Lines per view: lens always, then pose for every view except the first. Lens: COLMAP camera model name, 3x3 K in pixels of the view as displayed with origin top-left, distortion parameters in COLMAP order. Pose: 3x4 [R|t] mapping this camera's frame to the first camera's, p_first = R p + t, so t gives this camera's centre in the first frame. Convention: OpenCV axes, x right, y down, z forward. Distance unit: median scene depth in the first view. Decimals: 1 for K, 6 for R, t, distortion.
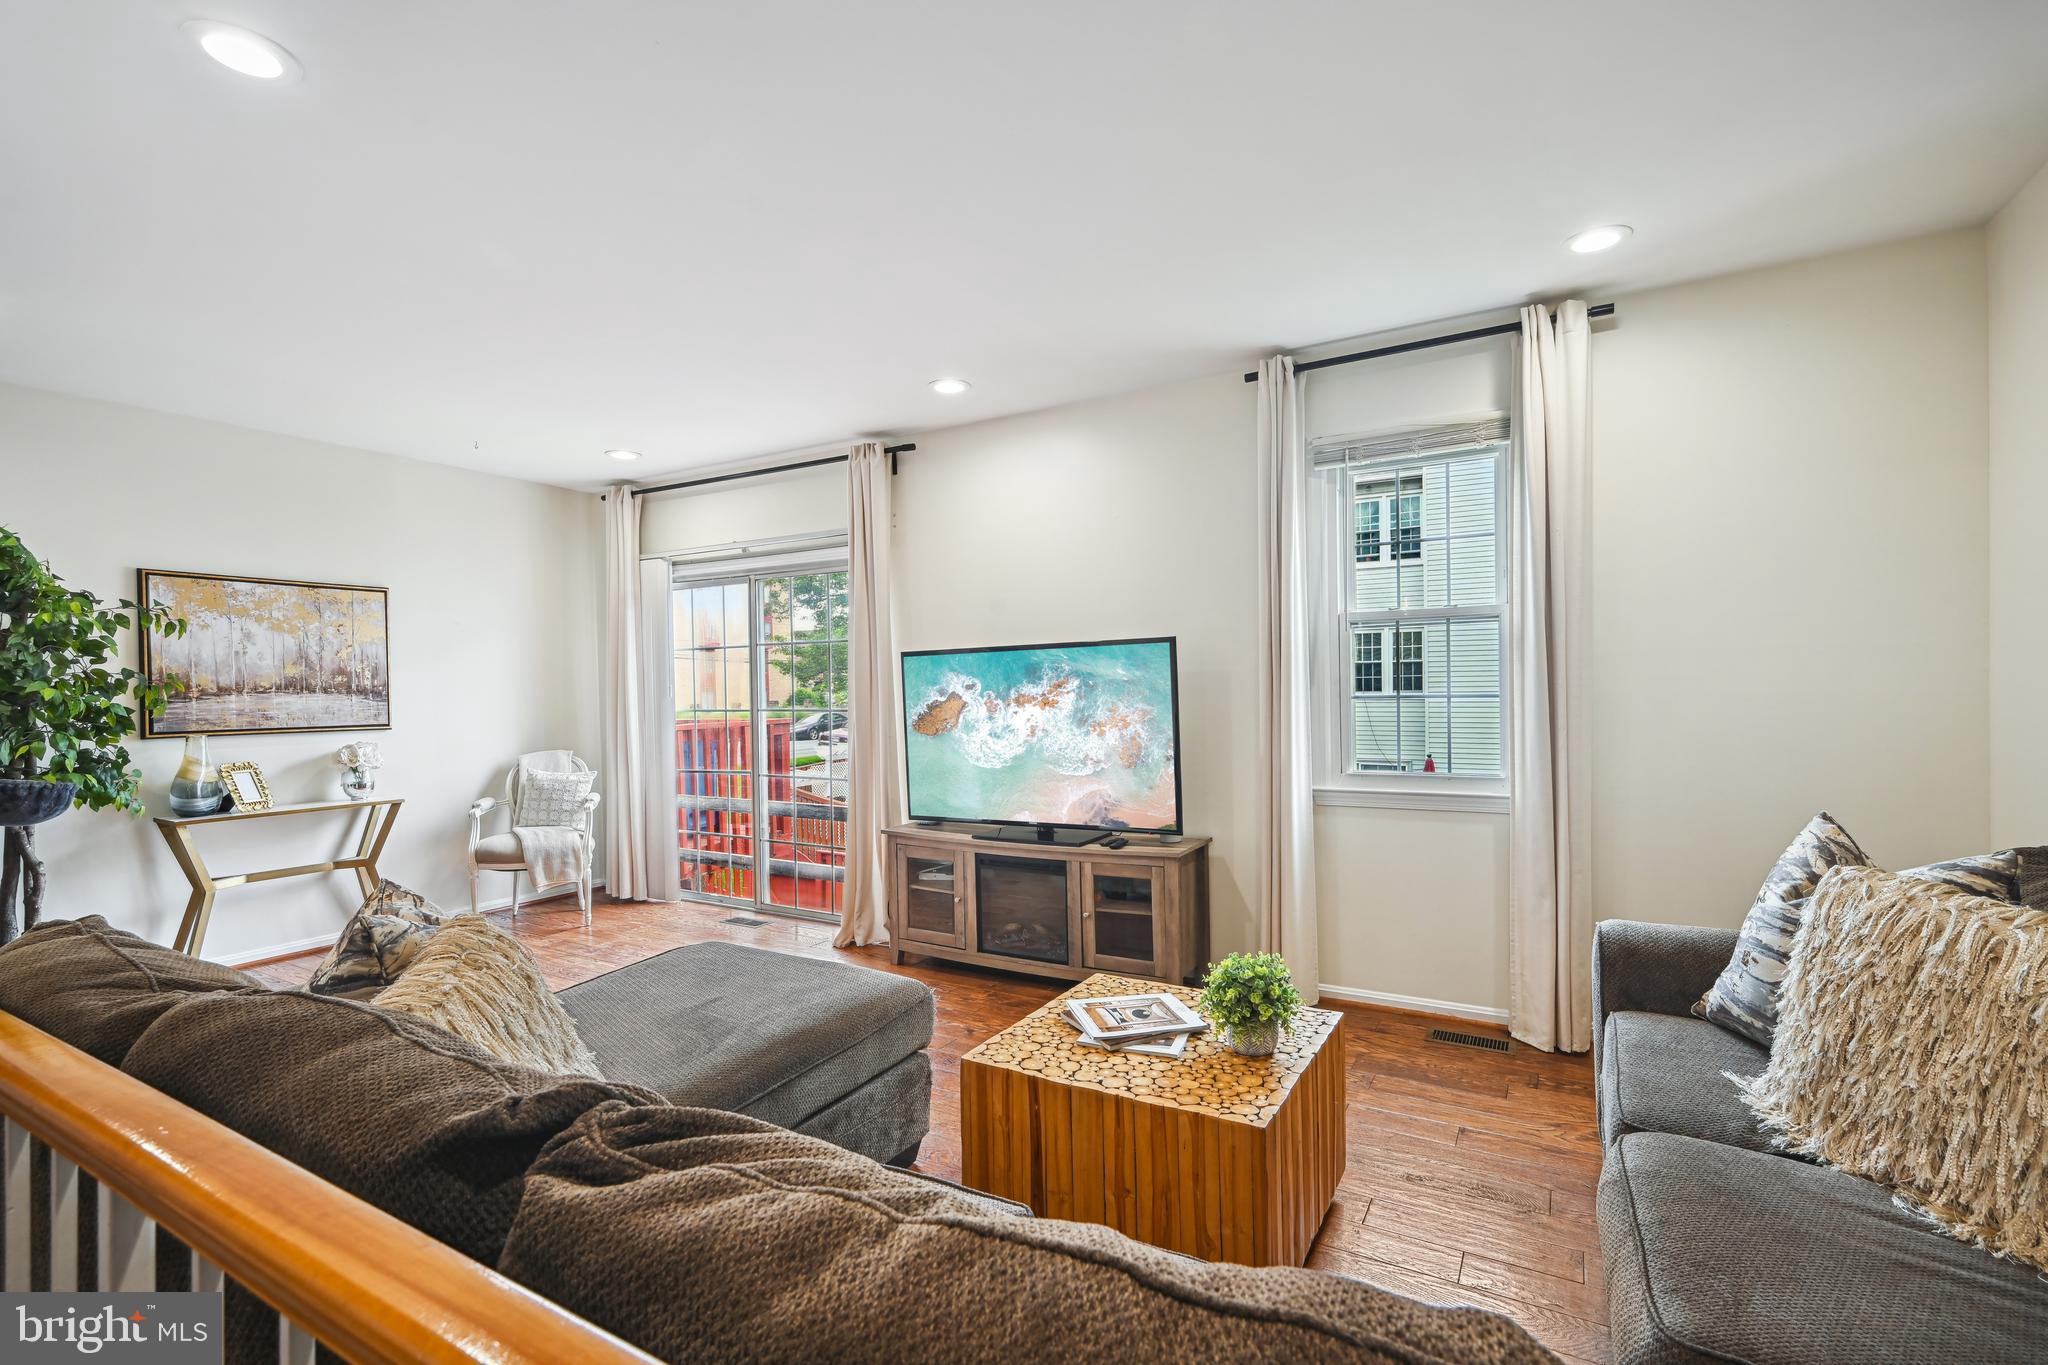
lens RADIAL K [[921.1, 0, 1025.8], [0, 921.1, 705.2], [0, 0, 1]] dist [-0.000433, -0.000042]
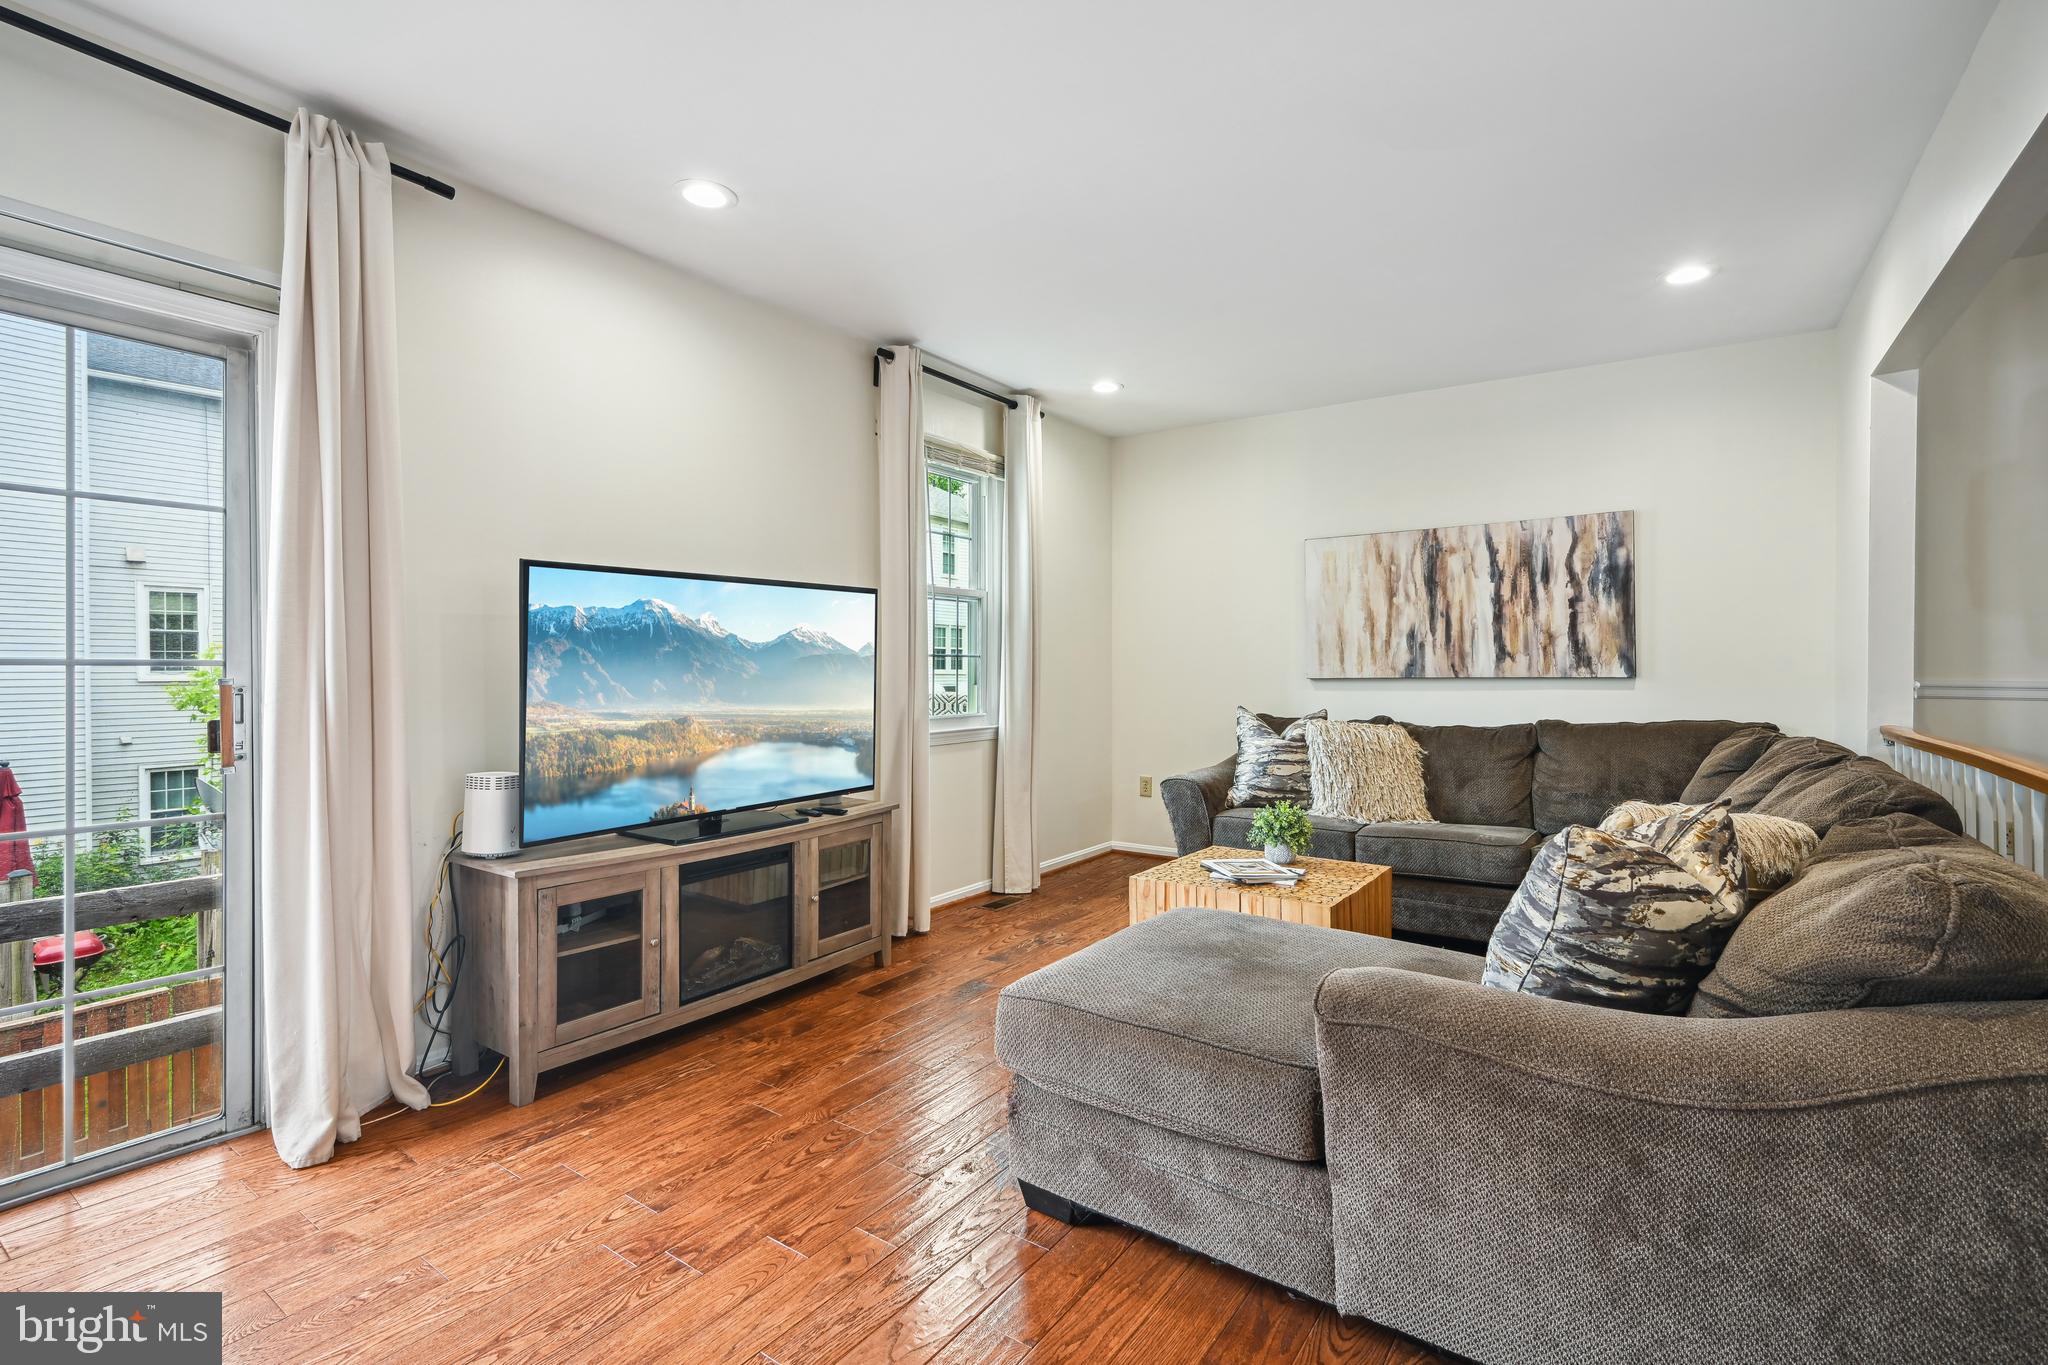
lens RADIAL K [[928.9, 0, 1040.2], [0, 928.9, 675.4], [0, 0, 1]] dist [0.002713, 0.000031]
pose [[0.073361, 0.004515, 0.997295, -0.788660], [0.002816, 0.999985, -0.004735, 0.022158], [-0.997301, 0.003156, 0.073347, 0.721285]]
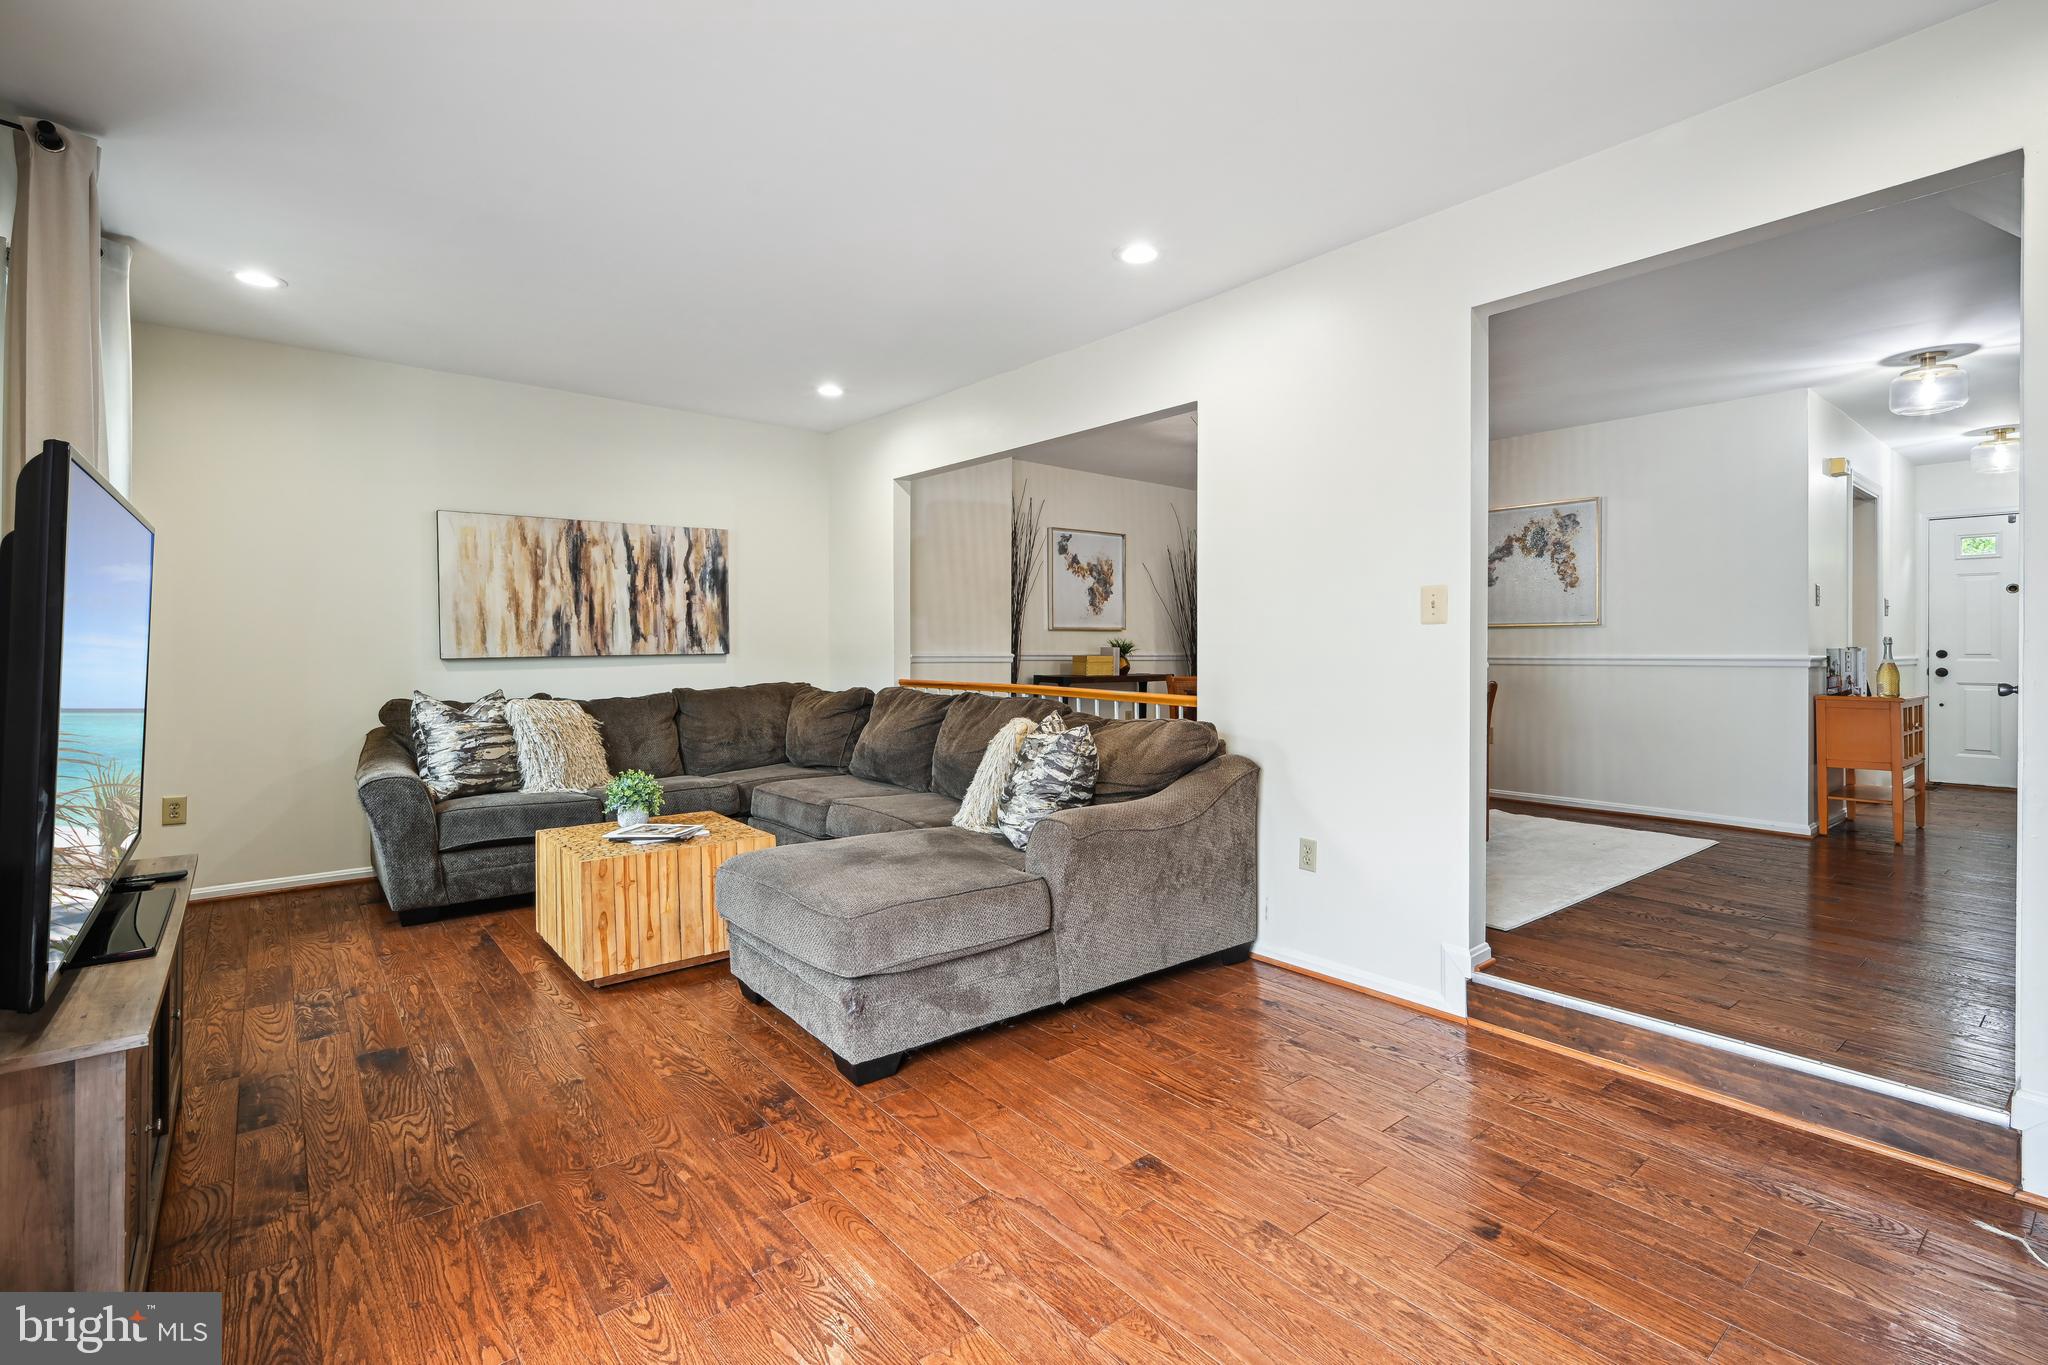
lens RADIAL K [[936.2, 0, 1023.3], [0, 936.2, 644.1], [0, 0, 1]] dist [-0.000287, -0.000086]
pose [[-0.936453, 0.013450, 0.350536, -0.604311], [0.014121, 0.999900, -0.000641, 0.013575], [-0.350510, 0.004350, -0.936549, 1.339924]]
